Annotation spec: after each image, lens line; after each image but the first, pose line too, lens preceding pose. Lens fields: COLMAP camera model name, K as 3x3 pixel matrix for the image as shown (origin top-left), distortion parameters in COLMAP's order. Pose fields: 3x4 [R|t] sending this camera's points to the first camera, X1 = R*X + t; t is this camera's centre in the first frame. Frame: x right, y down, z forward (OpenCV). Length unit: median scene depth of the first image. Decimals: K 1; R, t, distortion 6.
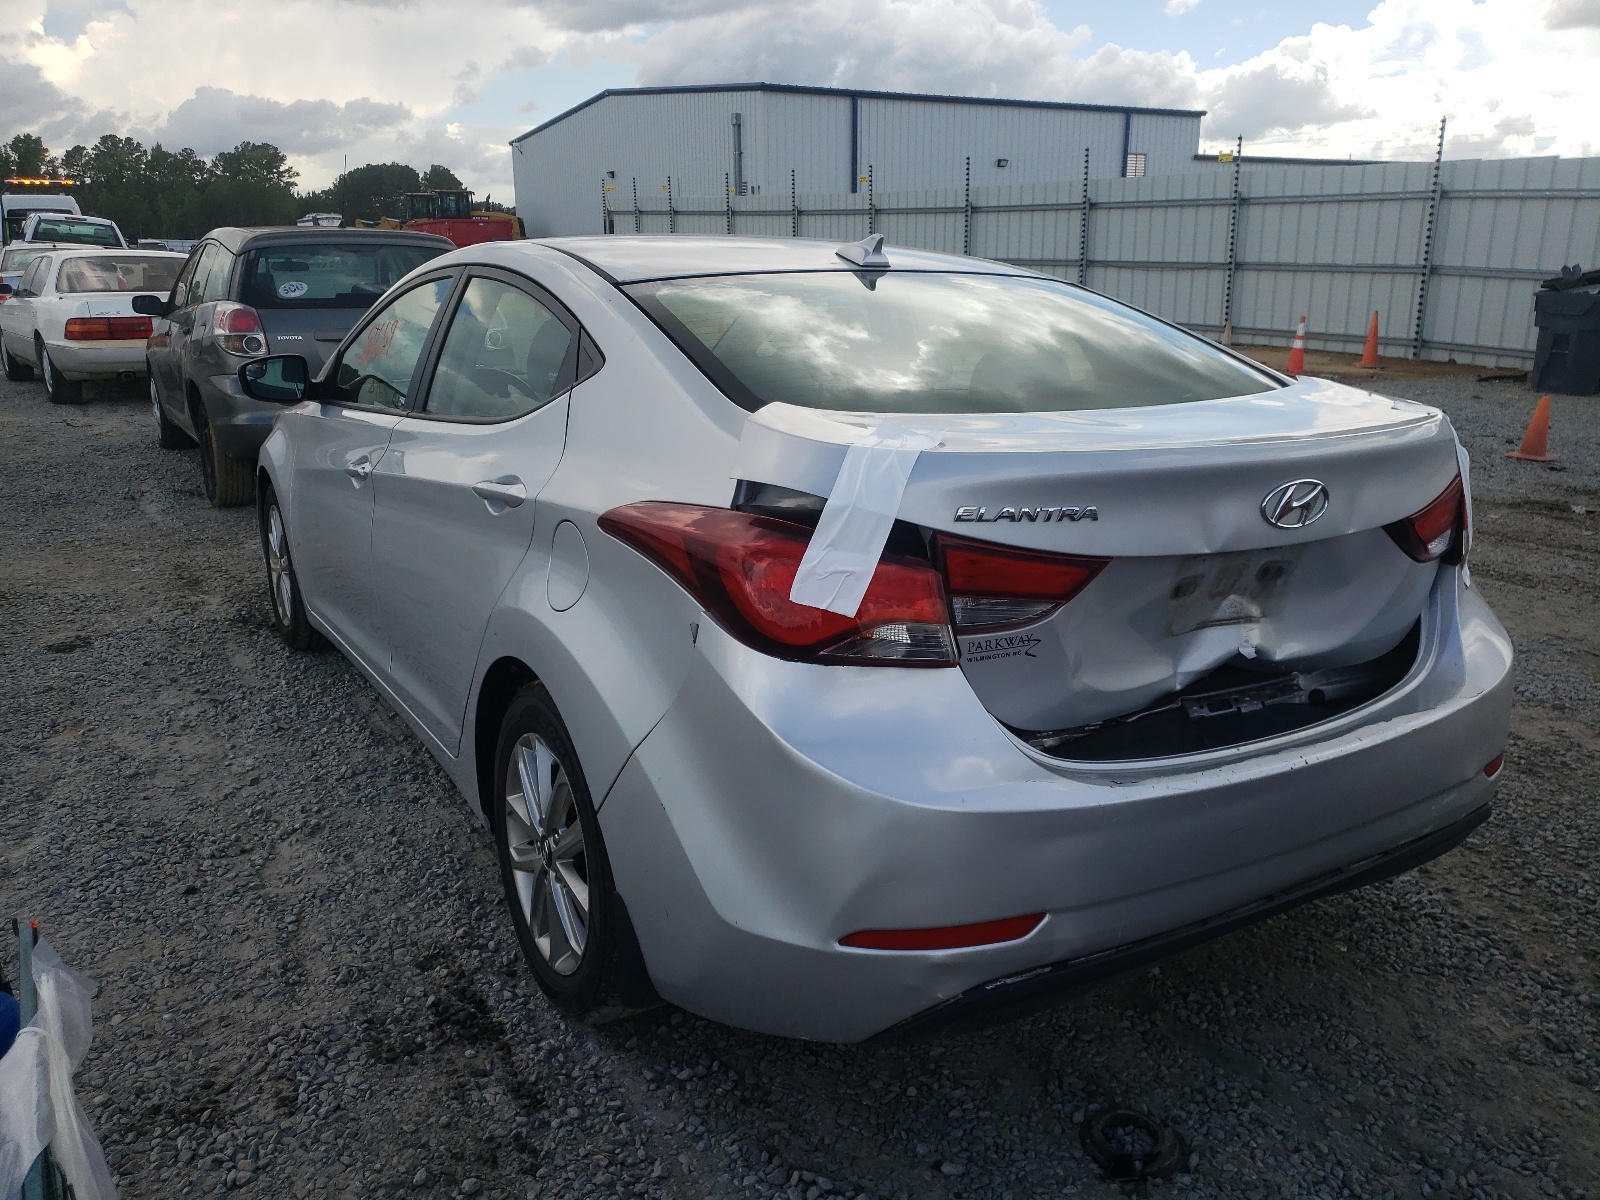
lens RADIAL K [[1220.9, 0, 800.0], [0, 1220.9, 600.0], [0, 0, 1]] dist [0.001196, 0.000995]
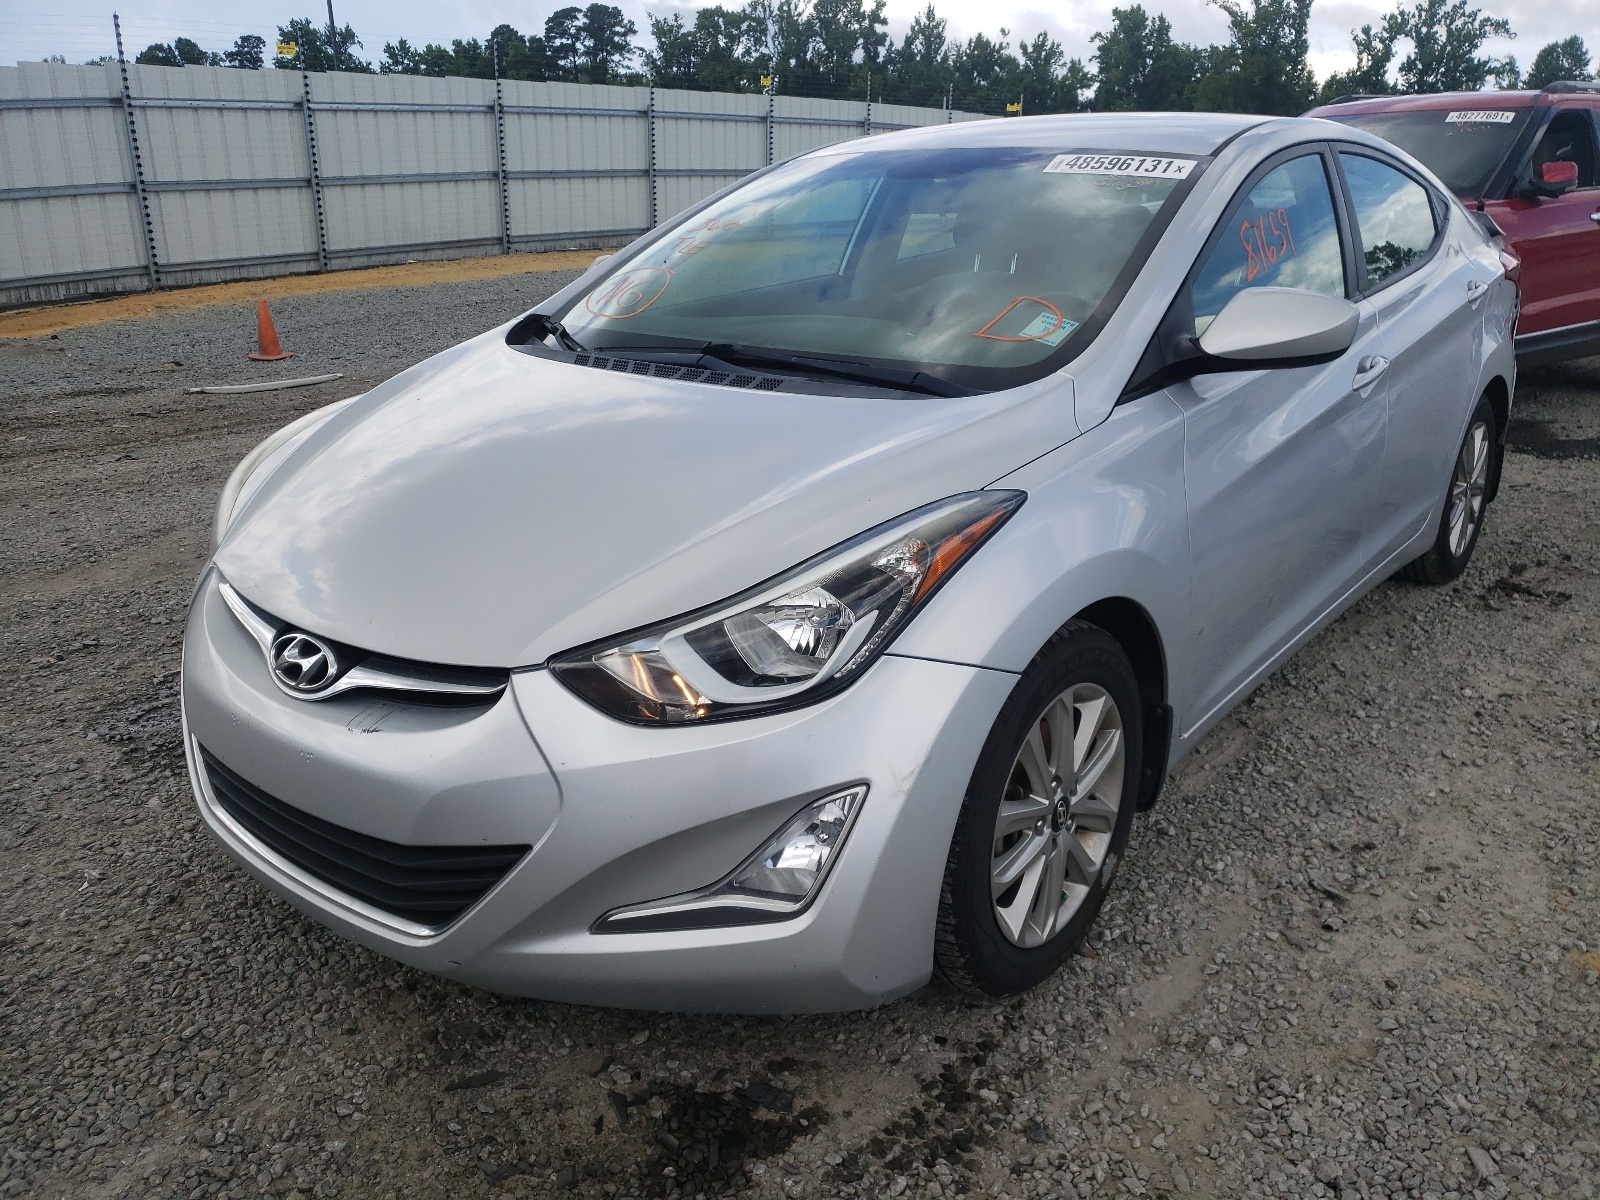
lens RADIAL K [[1220.9, 0, 800.0], [0, 1220.9, 600.0], [0, 0, 1]] dist [0.001196, 0.000995]
pose [[-0.286551, -0.342647, 0.894696, -0.716381], [0.289022, 0.859434, 0.421710, -0.311807], [-0.913430, 0.379428, -0.147240, 1.007408]]
